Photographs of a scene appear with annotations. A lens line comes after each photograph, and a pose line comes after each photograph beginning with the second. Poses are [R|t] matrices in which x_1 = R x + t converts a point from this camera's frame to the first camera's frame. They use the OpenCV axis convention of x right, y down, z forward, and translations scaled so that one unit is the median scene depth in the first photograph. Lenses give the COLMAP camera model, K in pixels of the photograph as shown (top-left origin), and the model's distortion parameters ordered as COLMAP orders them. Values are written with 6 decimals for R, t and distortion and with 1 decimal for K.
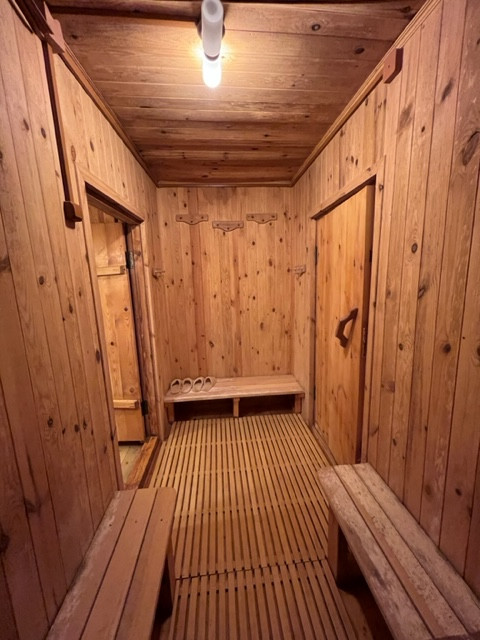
lens RADIAL K [[257.8, 0, 242.3], [0, 257.8, 320.0], [0, 0, 1]] dist [-0.000050, -0.000060]
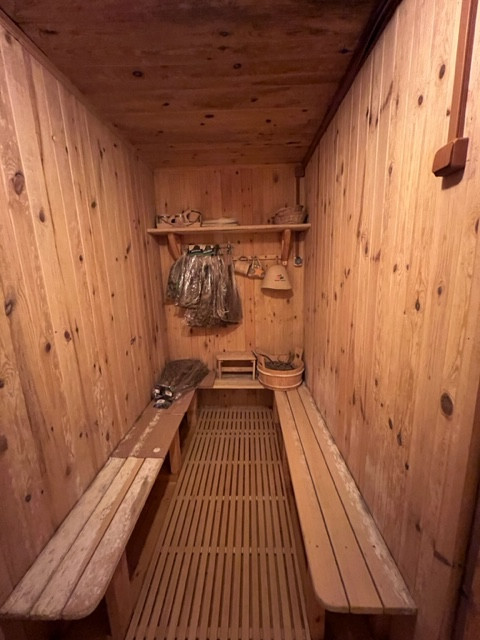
lens RADIAL K [[257.8, 0, 241.2], [0, 257.8, 317.9], [0, 0, 1]] dist [-0.000050, -0.000060]
pose [[-0.990302, 0.041491, 0.132589, -0.232993], [0.086454, 0.931108, 0.354351, -0.329099], [-0.108752, 0.362377, -0.925665, 1.779607]]
